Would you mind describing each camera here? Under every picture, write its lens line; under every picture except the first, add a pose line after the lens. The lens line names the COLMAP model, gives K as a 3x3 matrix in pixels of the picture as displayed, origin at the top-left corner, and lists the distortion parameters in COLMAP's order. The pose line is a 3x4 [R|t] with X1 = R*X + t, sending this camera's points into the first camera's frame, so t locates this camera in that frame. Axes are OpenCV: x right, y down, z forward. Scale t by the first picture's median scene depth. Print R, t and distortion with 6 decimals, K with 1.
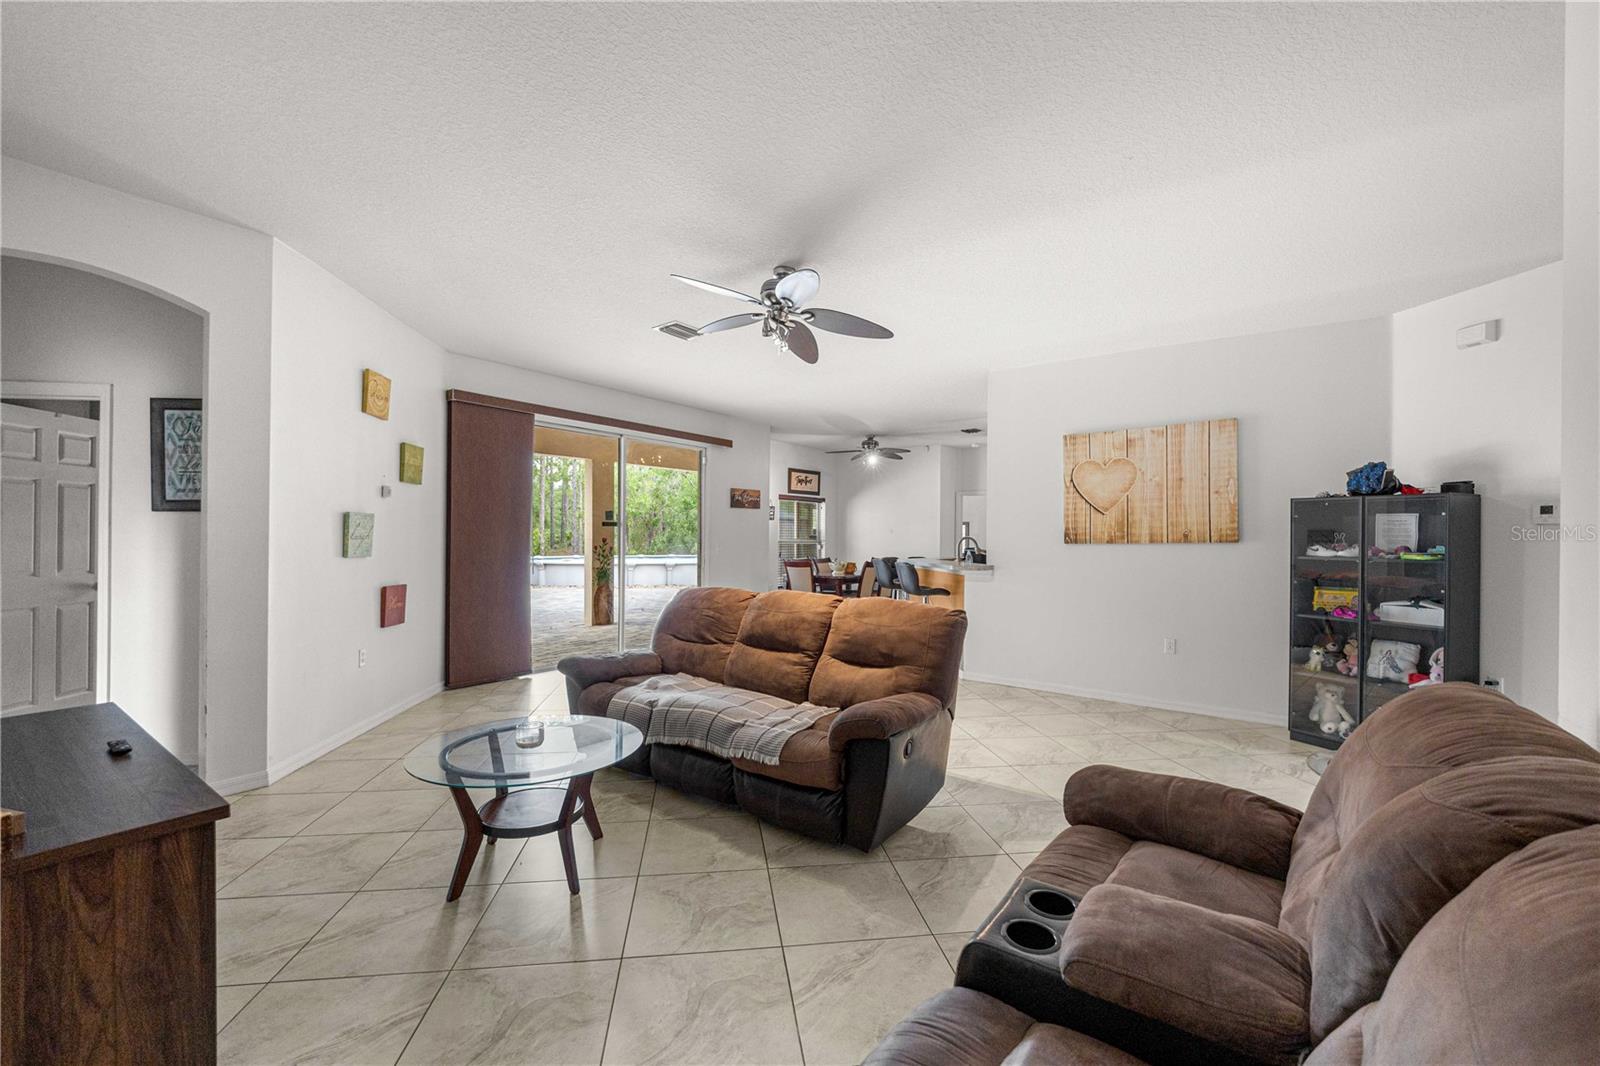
lens RADIAL K [[639.8, 0, 799.9], [0, 639.8, 540.9], [0, 0, 1]] dist [-0.000247, -0.000034]
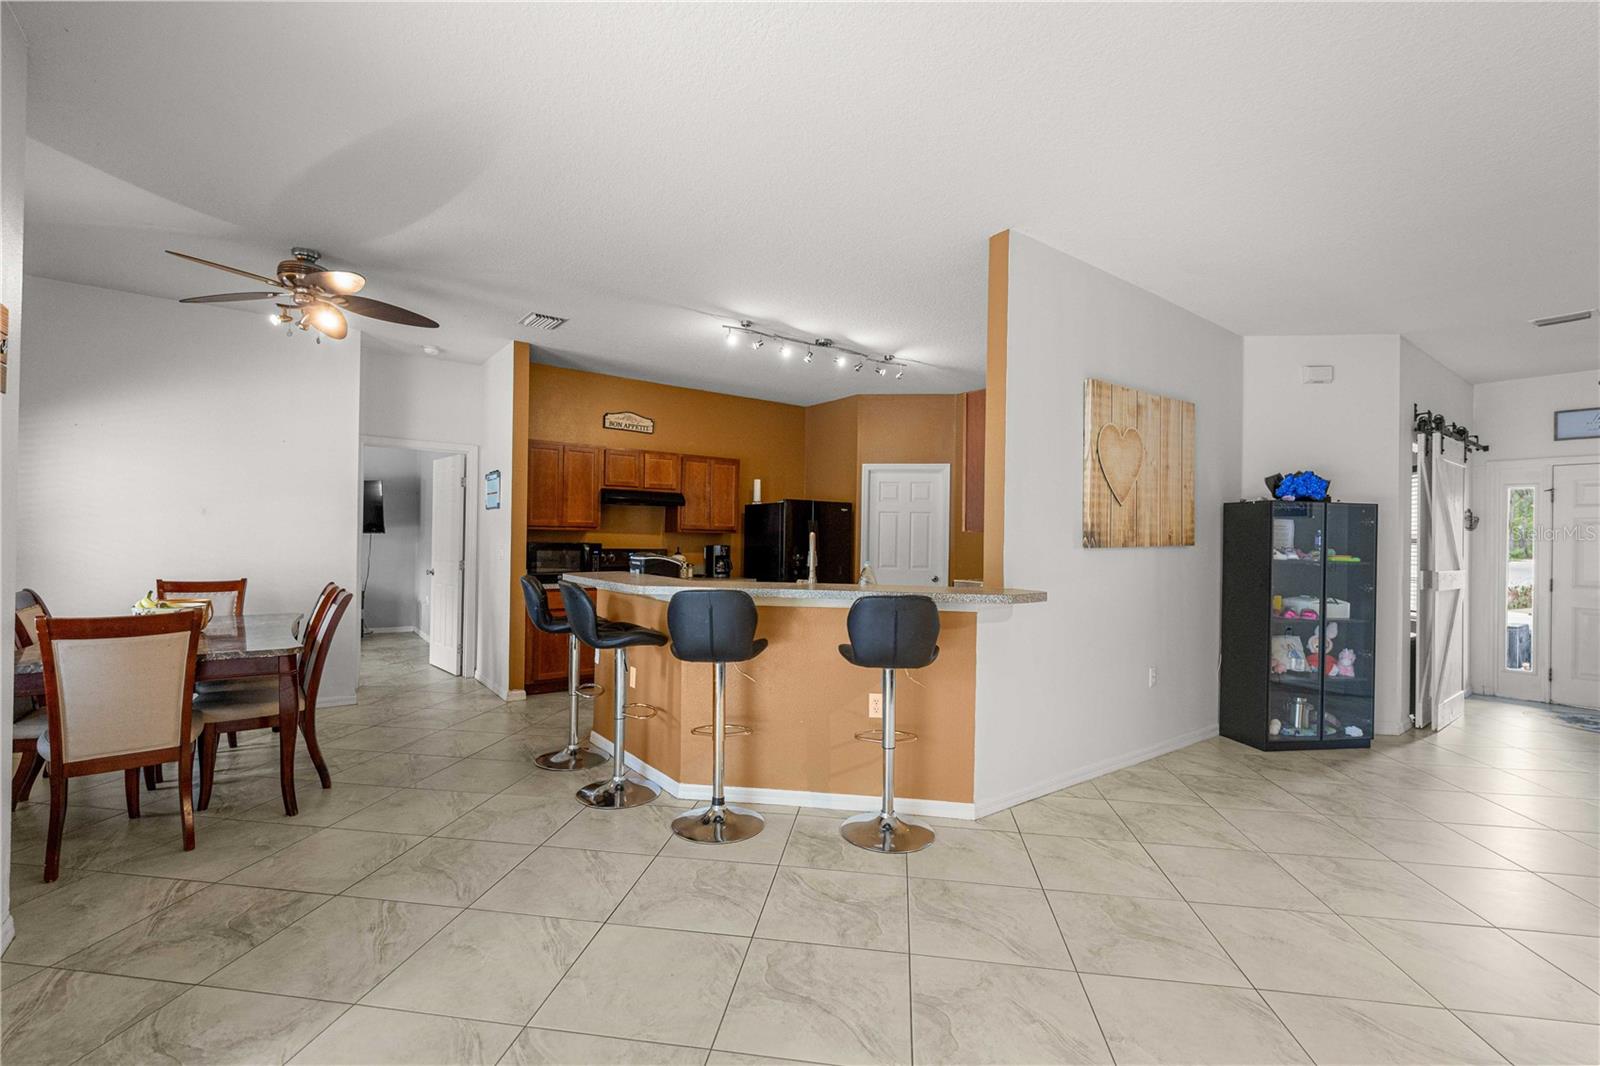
lens RADIAL K [[706.4, 0, 802.9], [0, 706.4, 541.0], [0, 0, 1]] dist [-0.001149, -0.000106]
pose [[0.287527, 0.000201, 0.957772, -0.179299], [-0.006571, 0.999977, 0.001763, -0.001066], [-0.957750, -0.006801, 0.287522, 0.555440]]
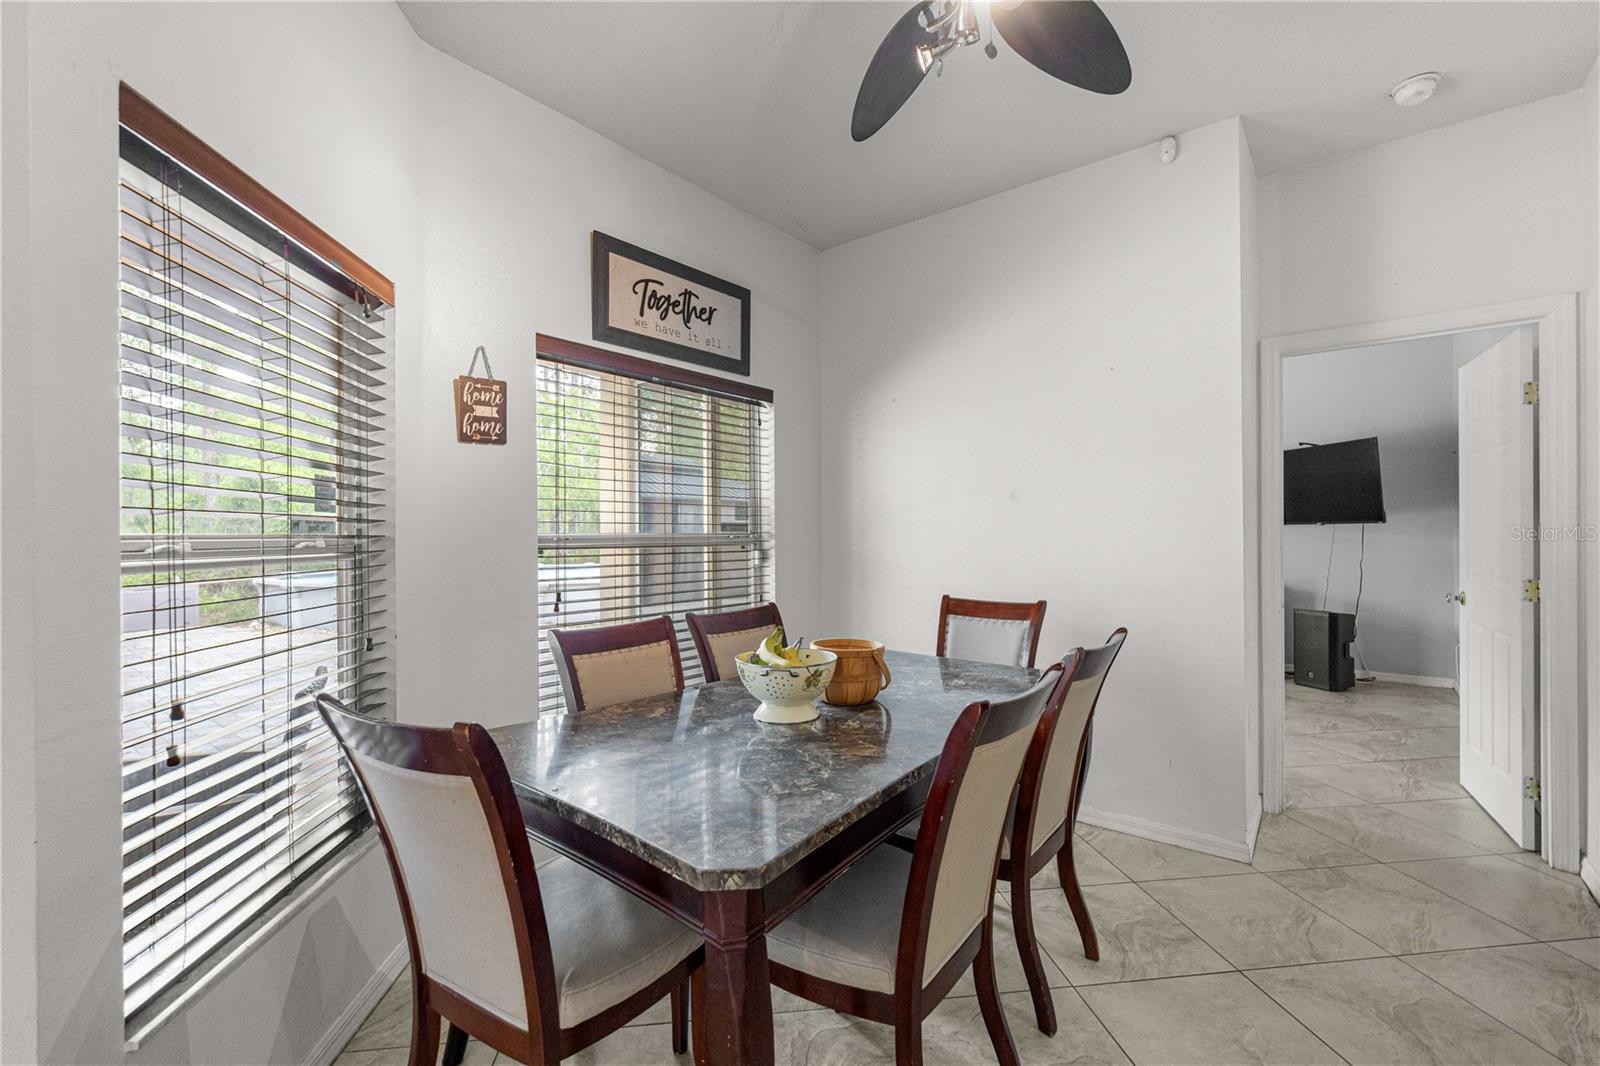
lens RADIAL K [[687.9, 0, 810.5], [0, 687.9, 531.9], [0, 0, 1]] dist [0.010205, 0.000519]
pose [[0.999829, -0.009808, -0.015706, 0.067328], [0.009708, 0.999932, -0.006485, 0.000060], [0.015768, 0.006332, 0.999856, 0.759155]]
